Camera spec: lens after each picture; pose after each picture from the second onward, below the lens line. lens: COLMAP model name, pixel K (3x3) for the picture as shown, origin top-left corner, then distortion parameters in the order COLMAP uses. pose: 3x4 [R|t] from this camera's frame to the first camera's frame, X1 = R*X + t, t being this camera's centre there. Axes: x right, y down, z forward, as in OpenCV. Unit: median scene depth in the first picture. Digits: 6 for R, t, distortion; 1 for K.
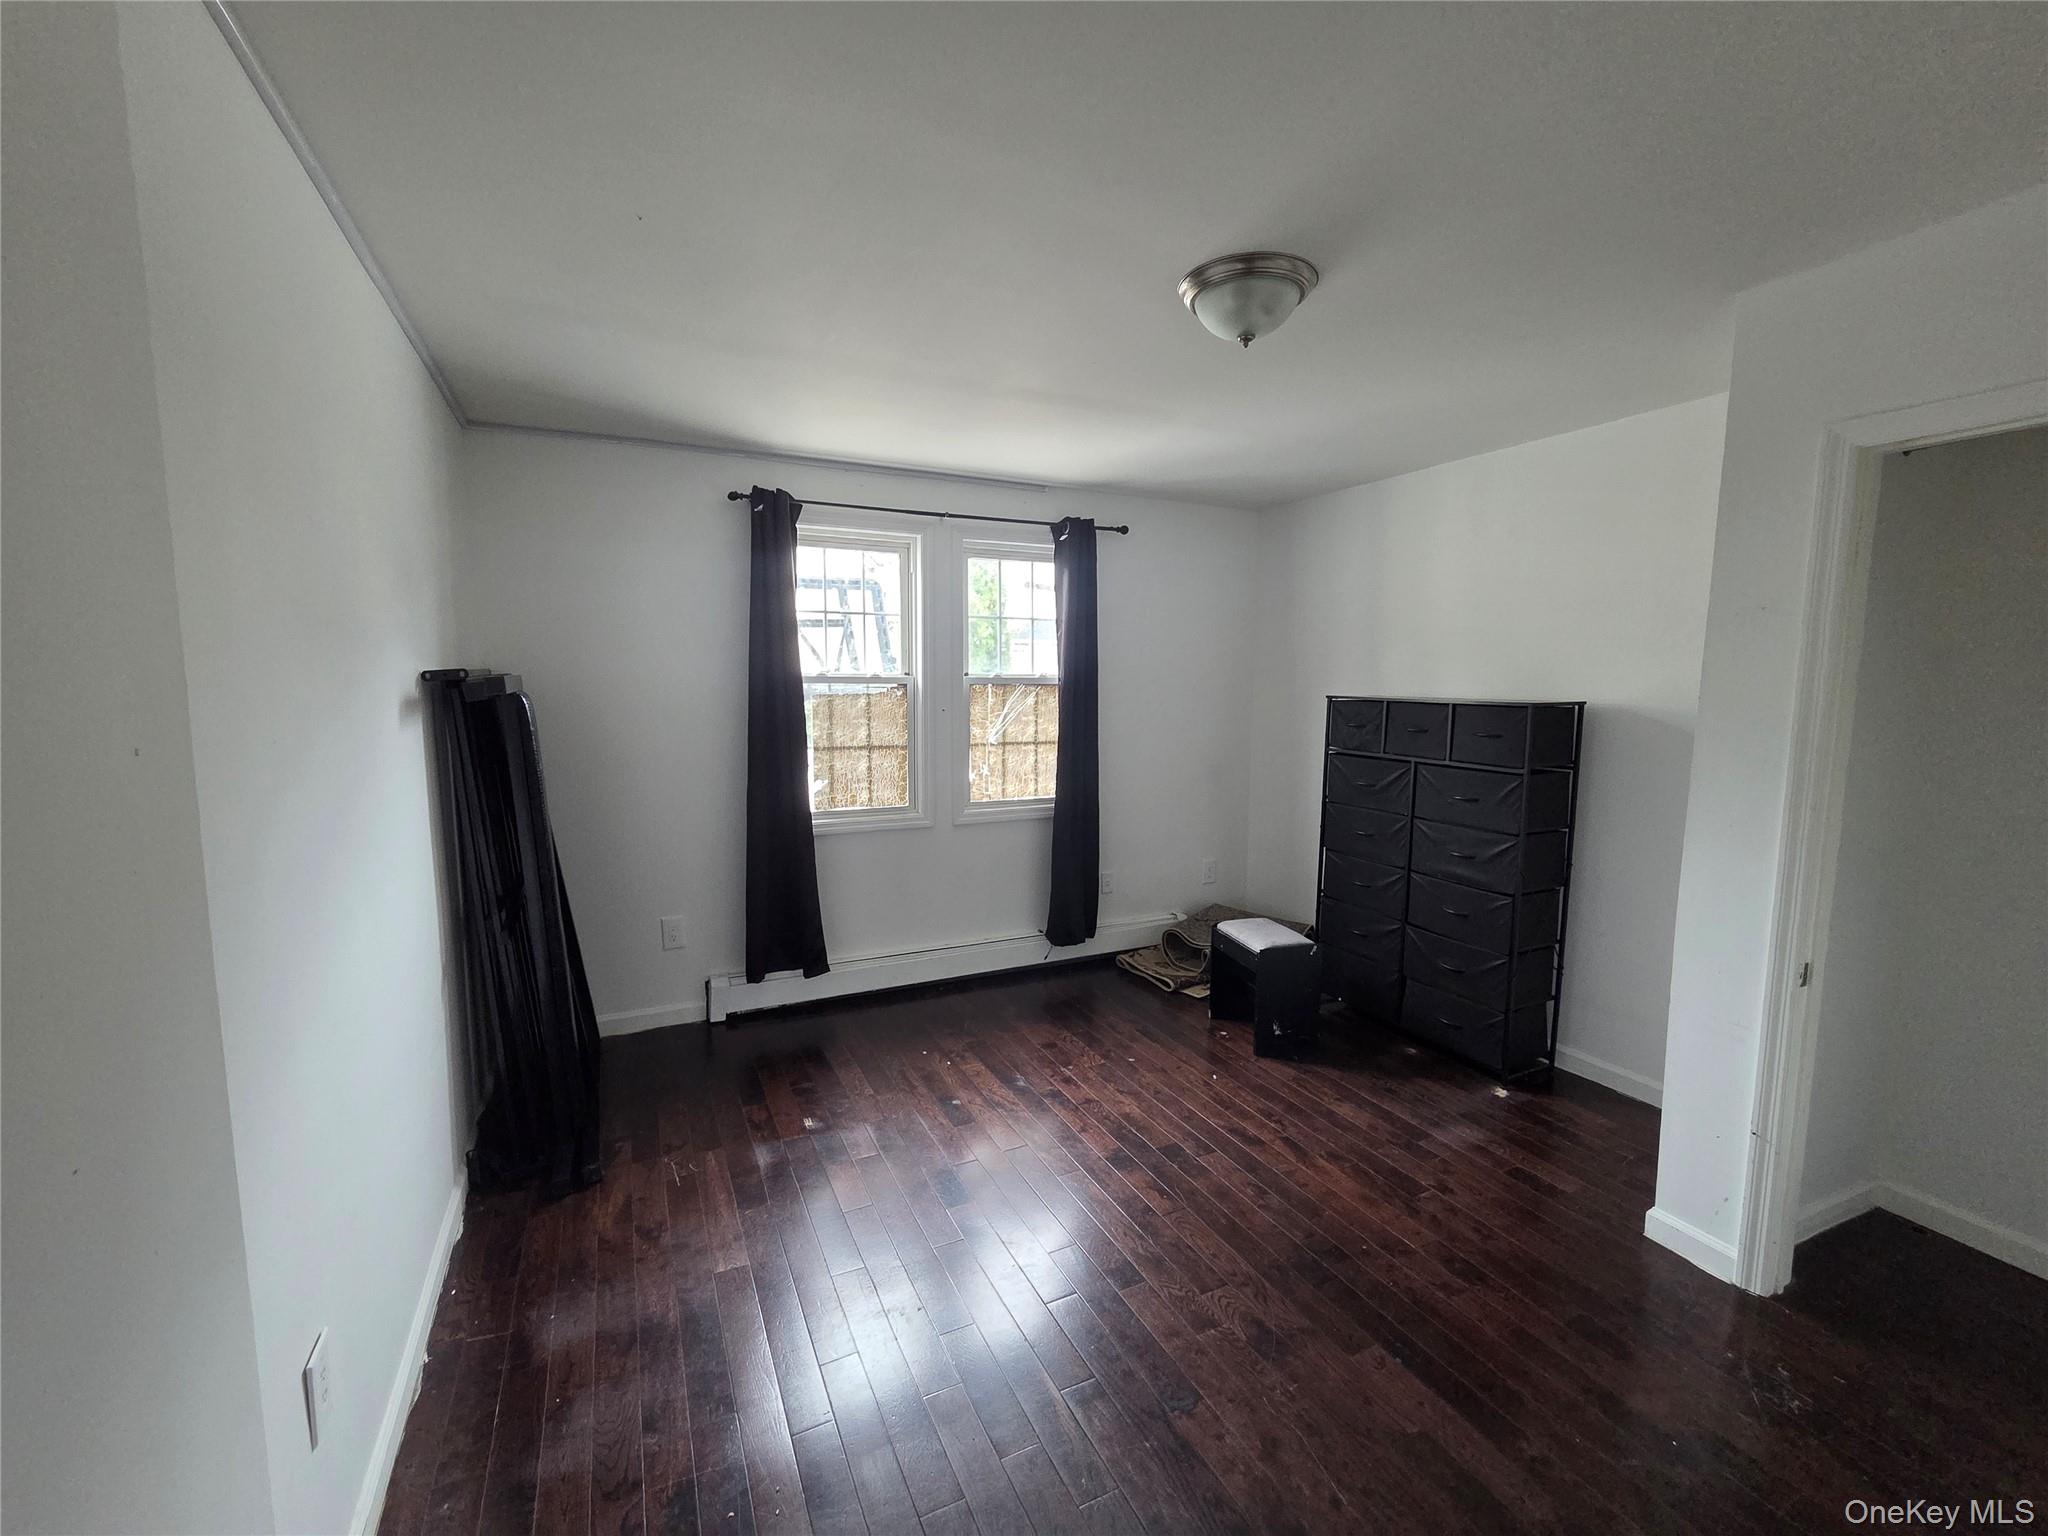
lens RADIAL K [[846.8, 0, 1024.0], [0, 846.8, 768.0], [0, 0, 1]] dist [0.003318, -0.000317]
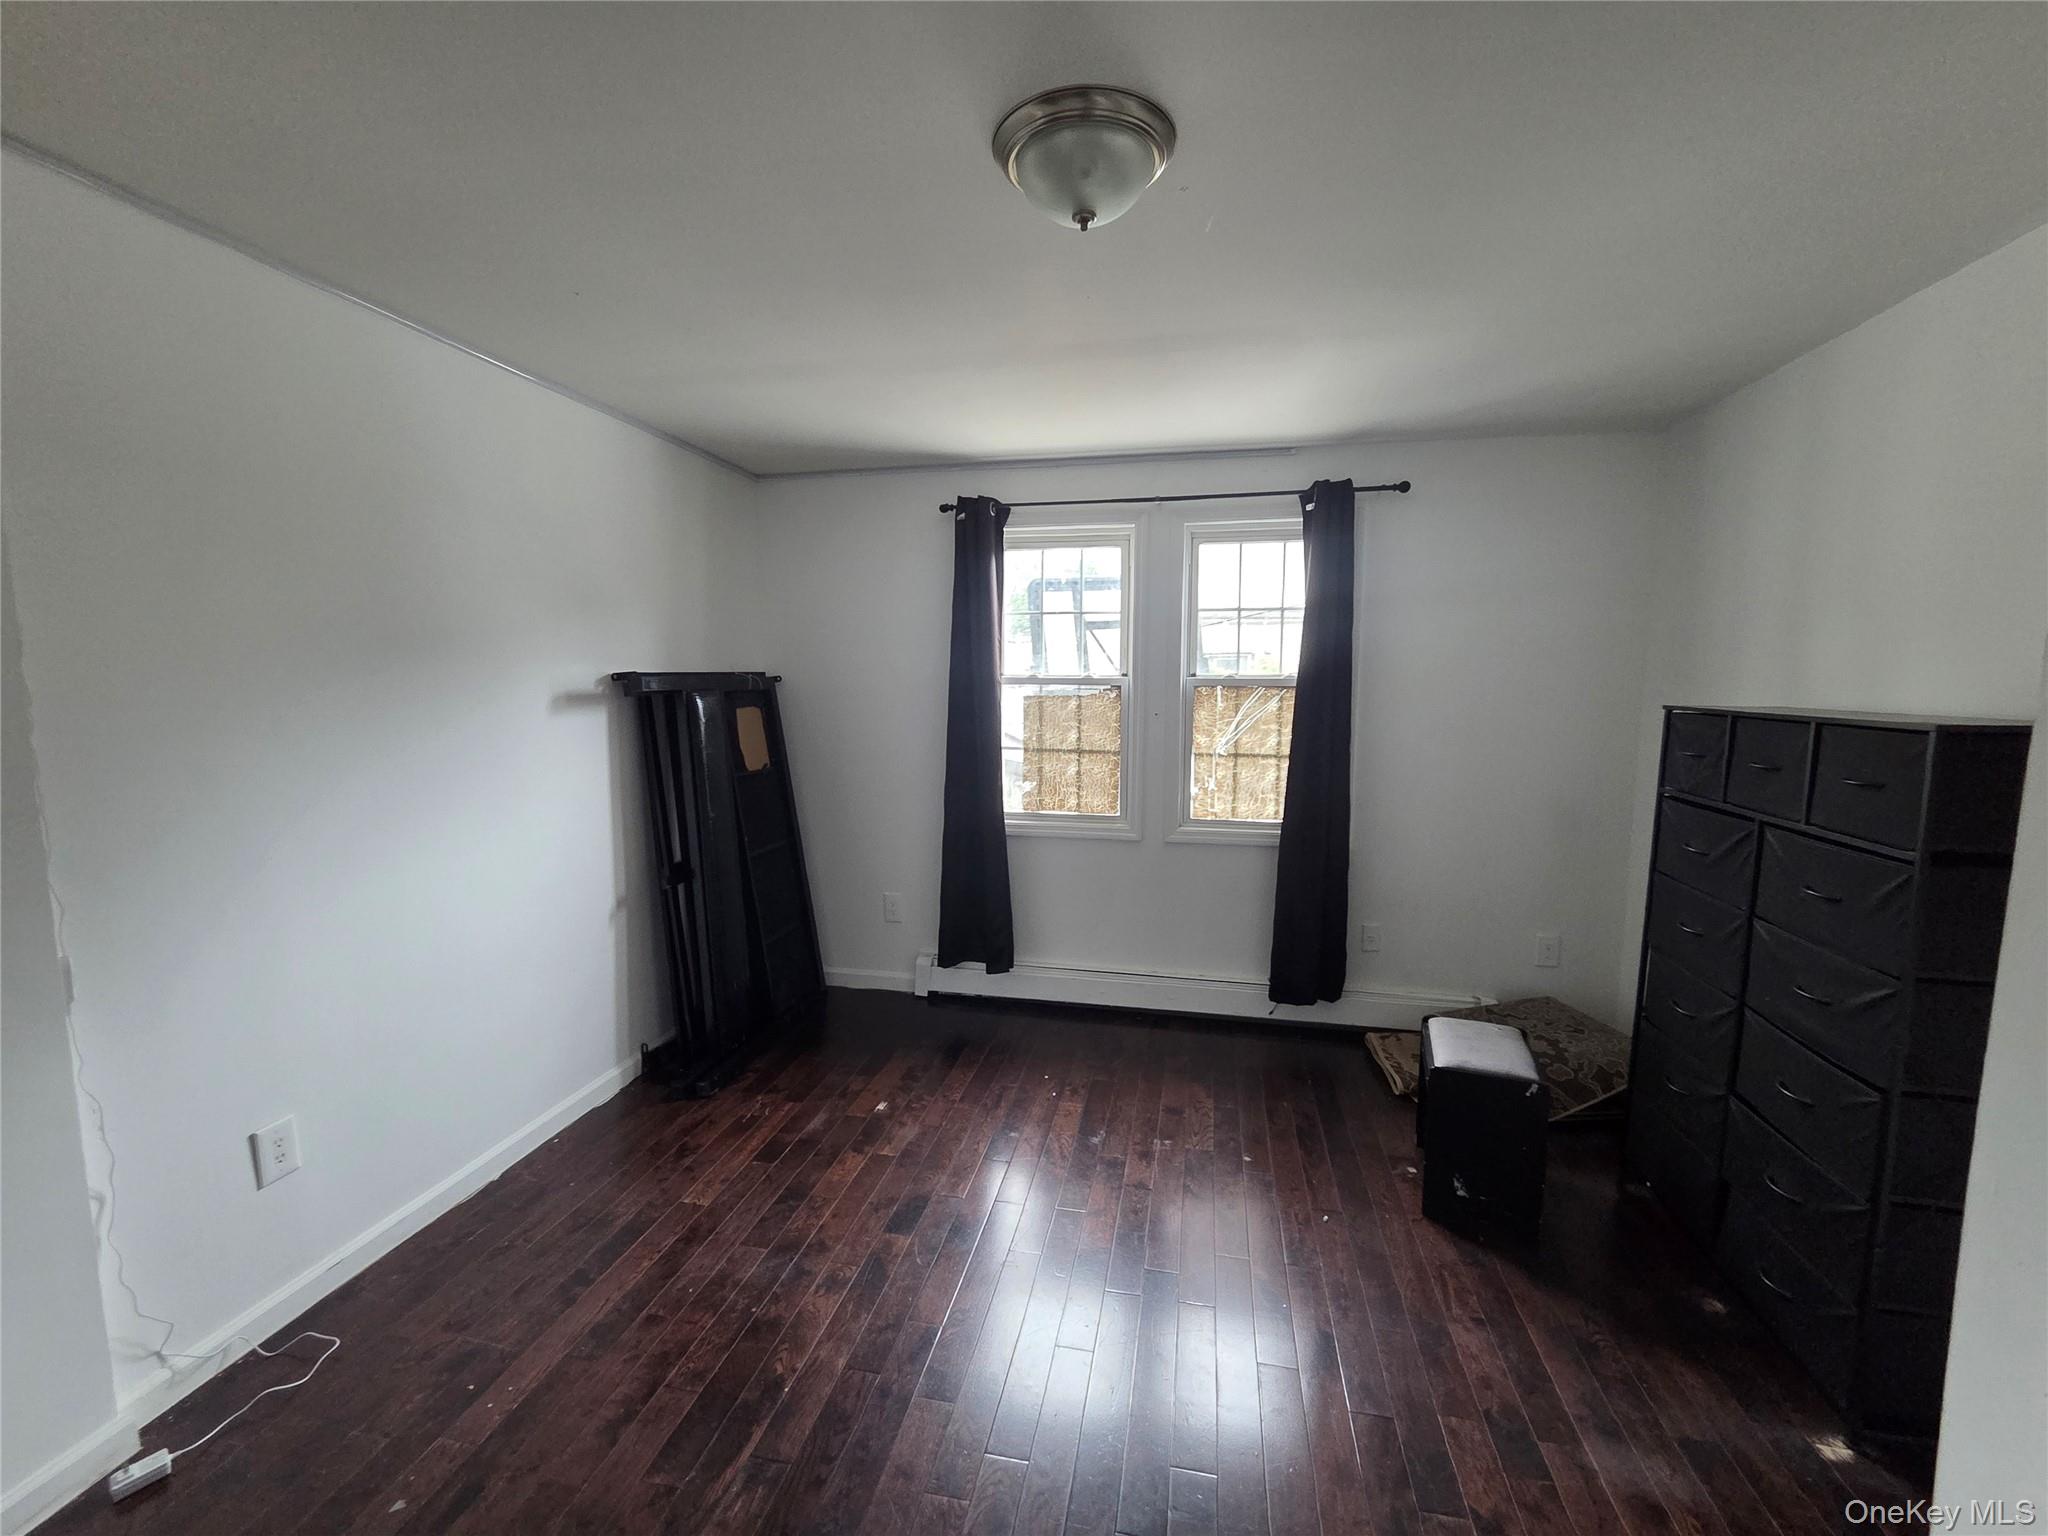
lens RADIAL K [[846.8, 0, 1024.0], [0, 846.8, 768.0], [0, 0, 1]] dist [0.003318, -0.000317]
pose [[0.792804, 0.061686, -0.606346, 0.355058], [-0.064809, 0.997757, 0.016767, -0.017404], [0.606021, 0.026004, 0.795024, 0.196354]]
